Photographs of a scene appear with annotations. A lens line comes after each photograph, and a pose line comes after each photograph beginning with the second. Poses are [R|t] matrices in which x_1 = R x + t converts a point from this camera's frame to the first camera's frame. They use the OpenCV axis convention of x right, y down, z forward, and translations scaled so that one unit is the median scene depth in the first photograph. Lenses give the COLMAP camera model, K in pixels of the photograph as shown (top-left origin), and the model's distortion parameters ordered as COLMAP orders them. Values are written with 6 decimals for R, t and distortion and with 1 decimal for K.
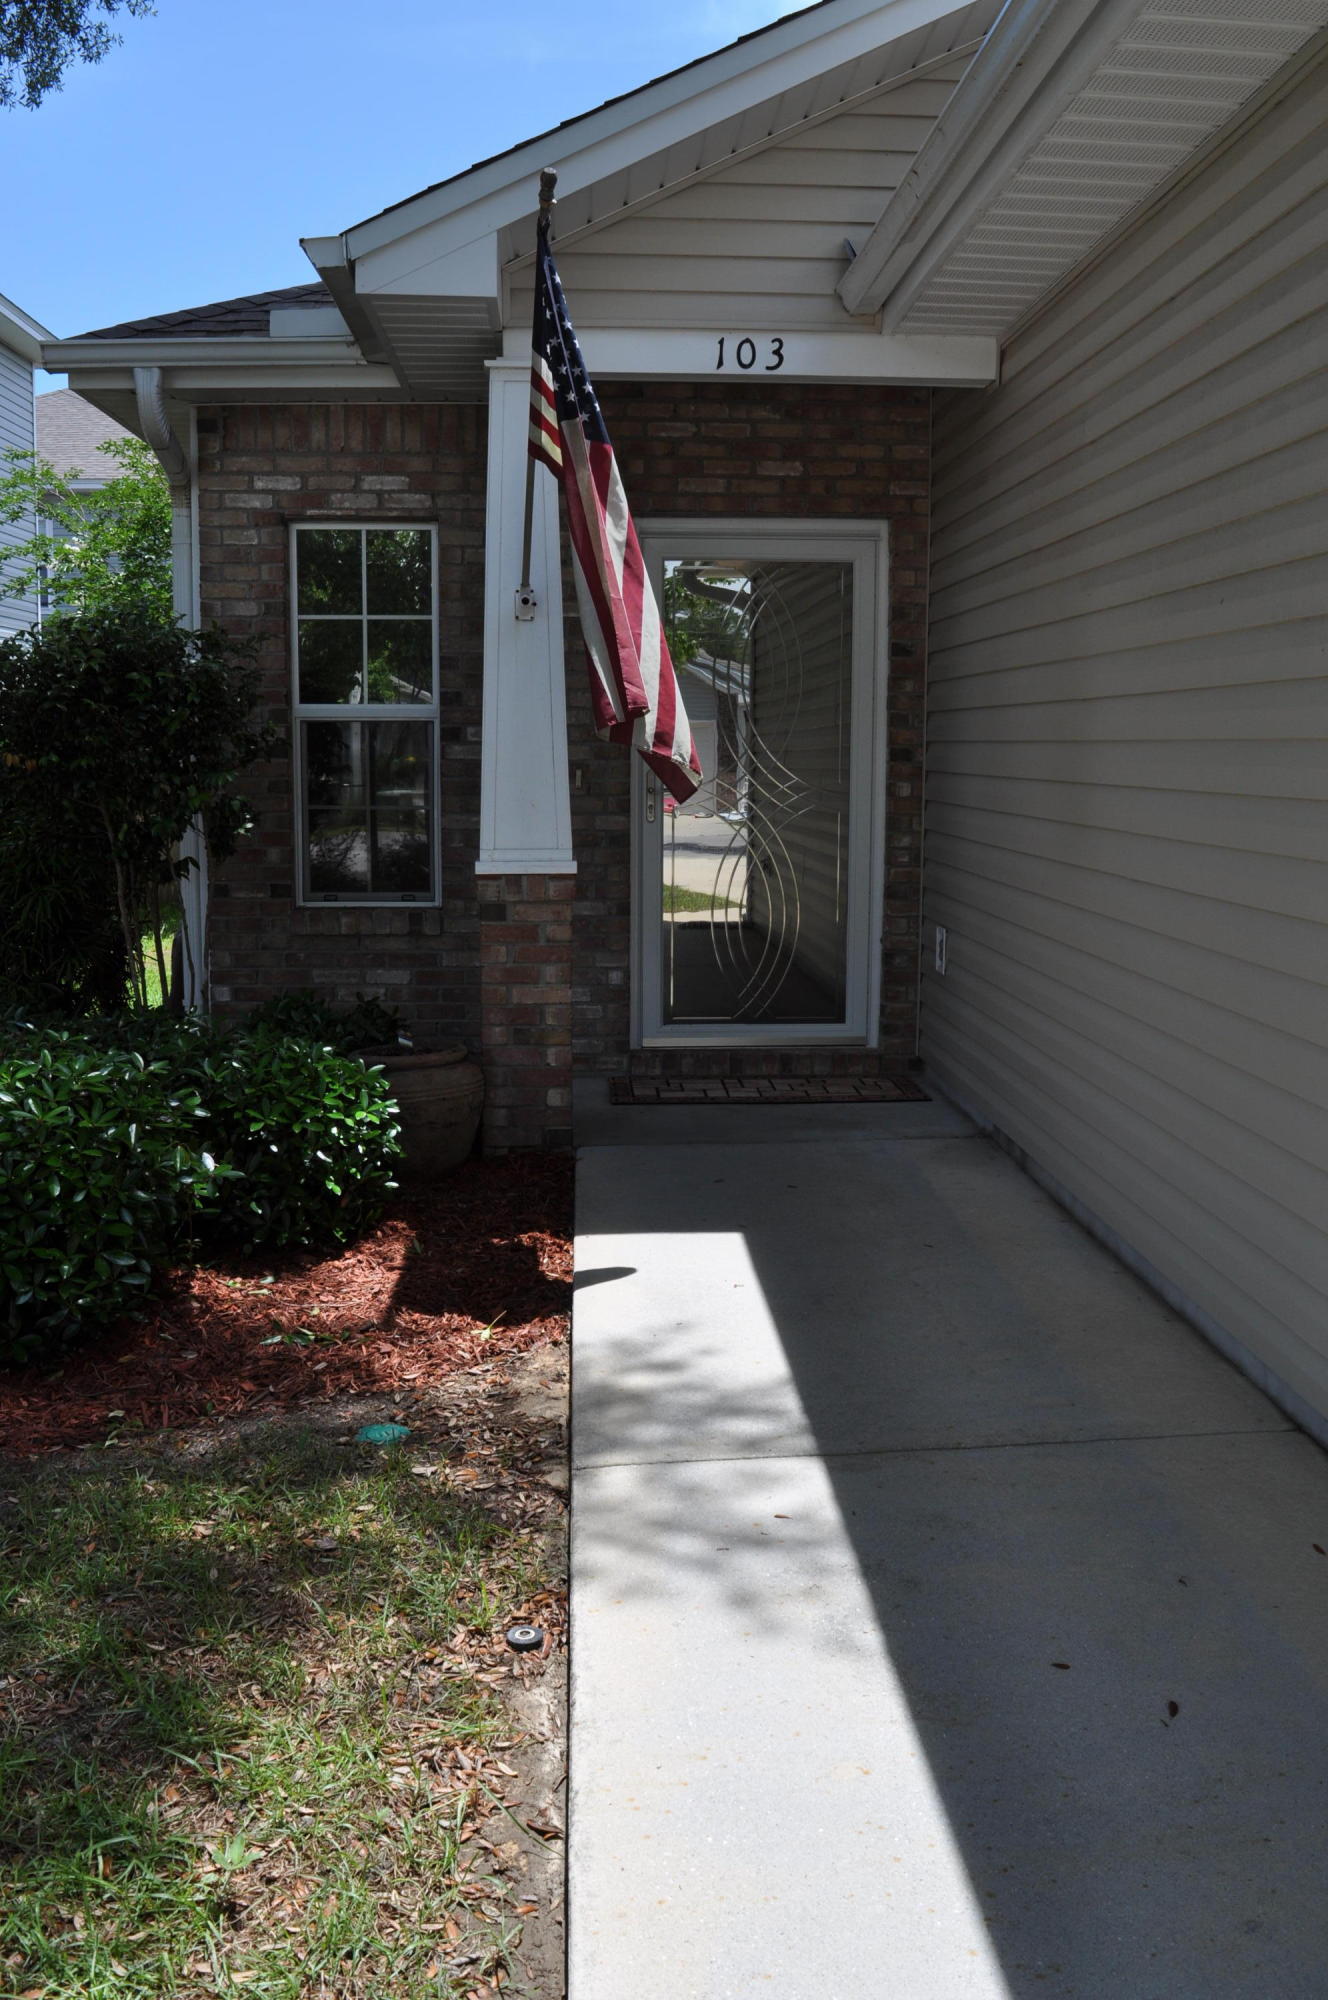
lens RADIAL K [[1708.7, 0, 664.0], [0, 1708.7, 1000.0], [0, 0, 1]] dist [-0.074698, 0.000551]
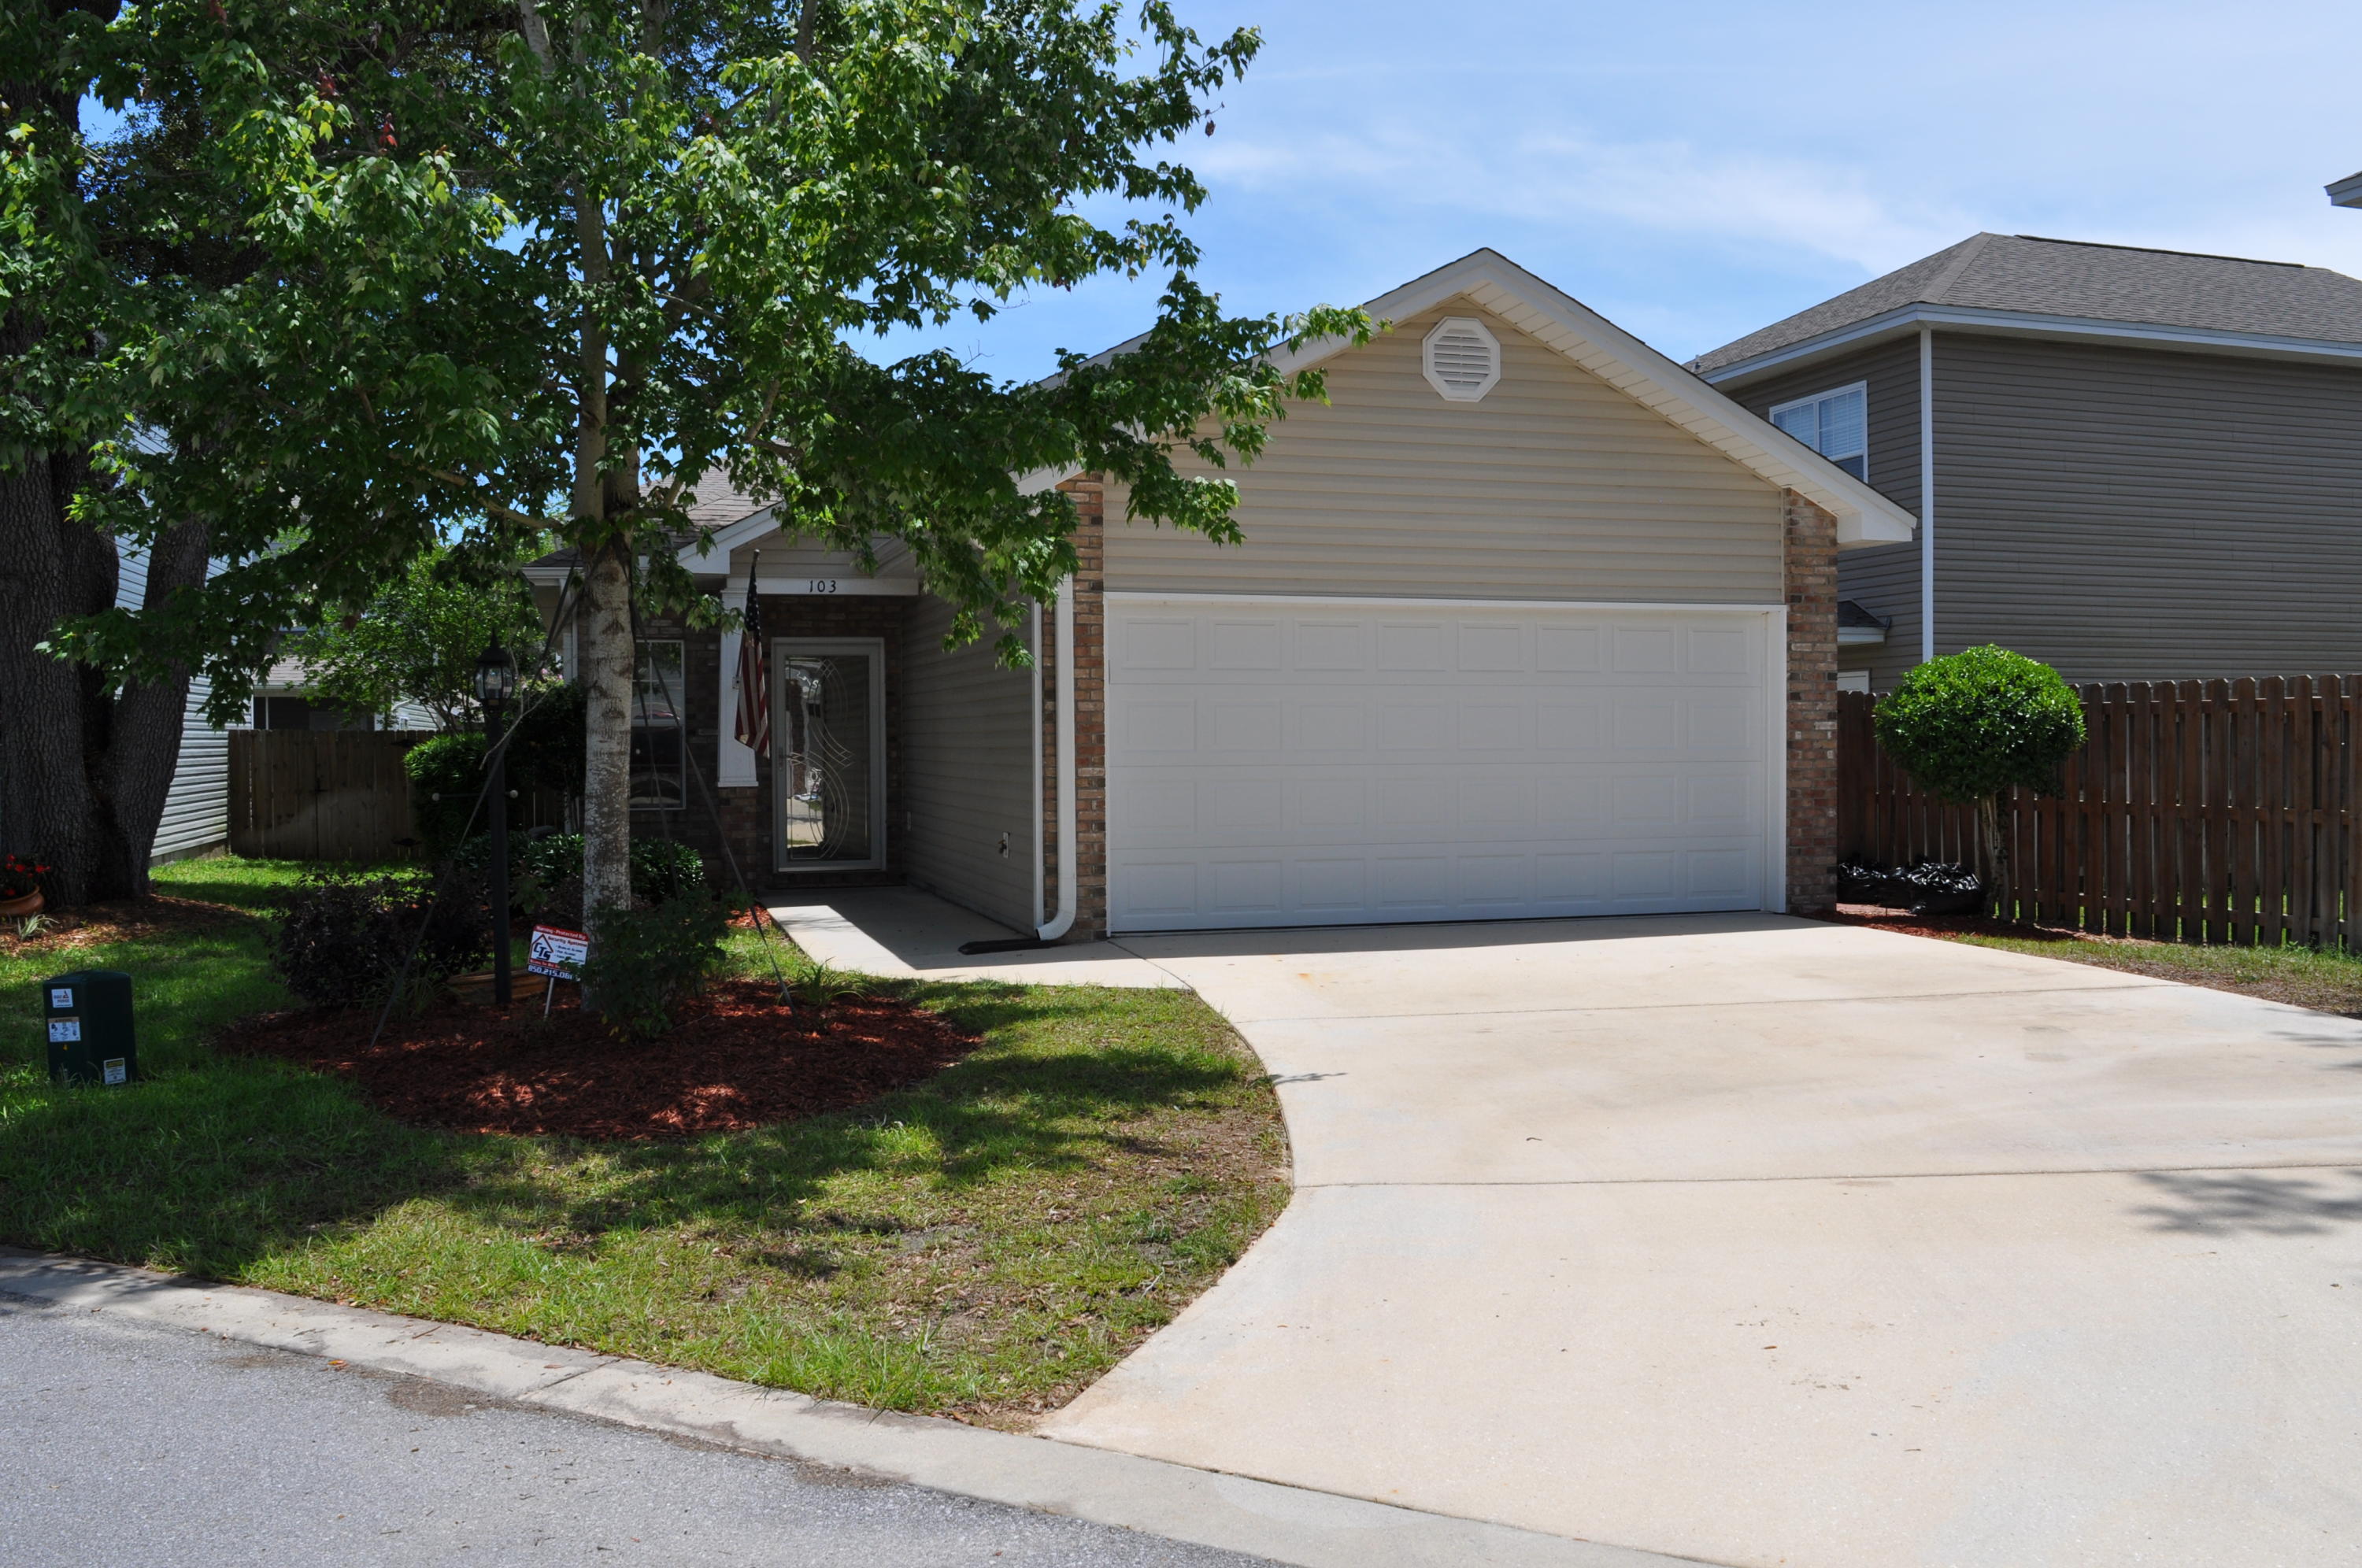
lens RADIAL K [[2017.8, 0, 1181.0], [0, 2017.8, 784.0], [0, 0, 1]] dist [-0.074698, 0.000551]
pose [[0.973459, -0.016983, 0.228231, -0.103189], [0.045175, 0.991881, -0.118873, 0.260183], [-0.224359, 0.126029, 0.966323, -1.726237]]
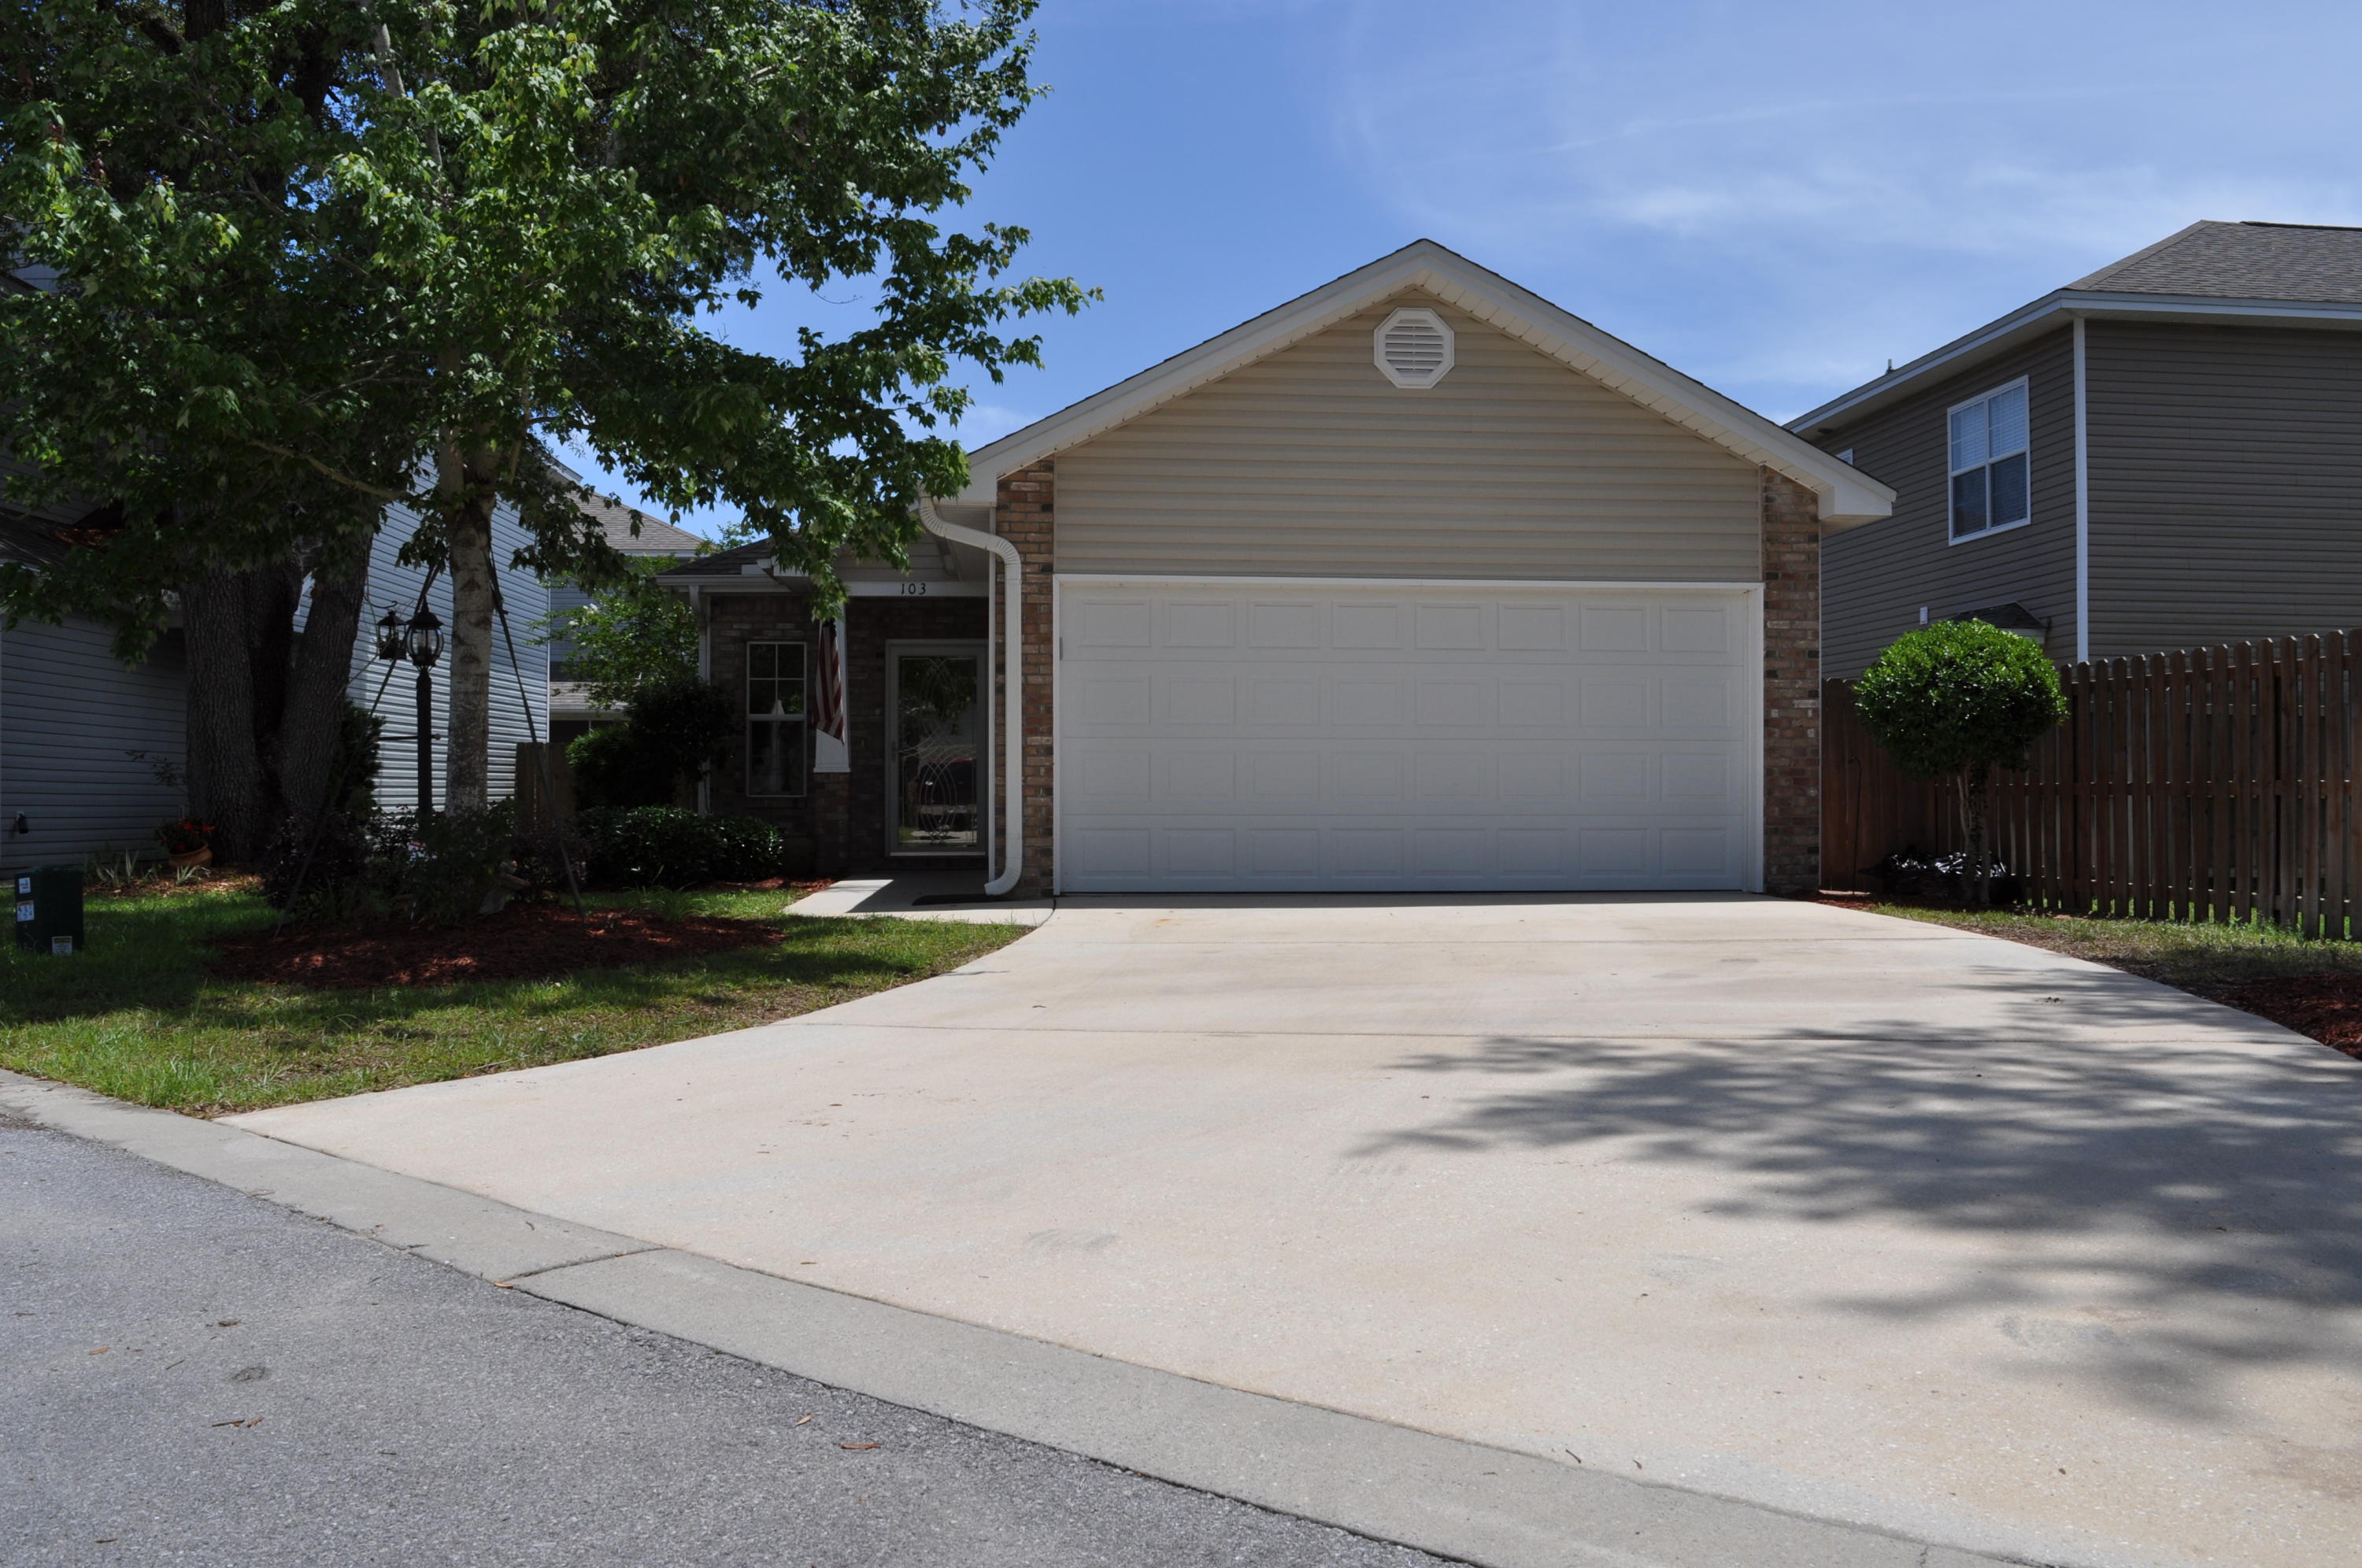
lens RADIAL K [[2017.8, 0, 1181.0], [0, 2017.8, 784.0], [0, 0, 1]] dist [-0.074698, 0.000551]
pose [[0.999827, -0.005269, 0.017844, 0.361351], [0.007905, 0.988495, -0.151049, 0.374218], [-0.016842, 0.151164, 0.988365, -1.890741]]
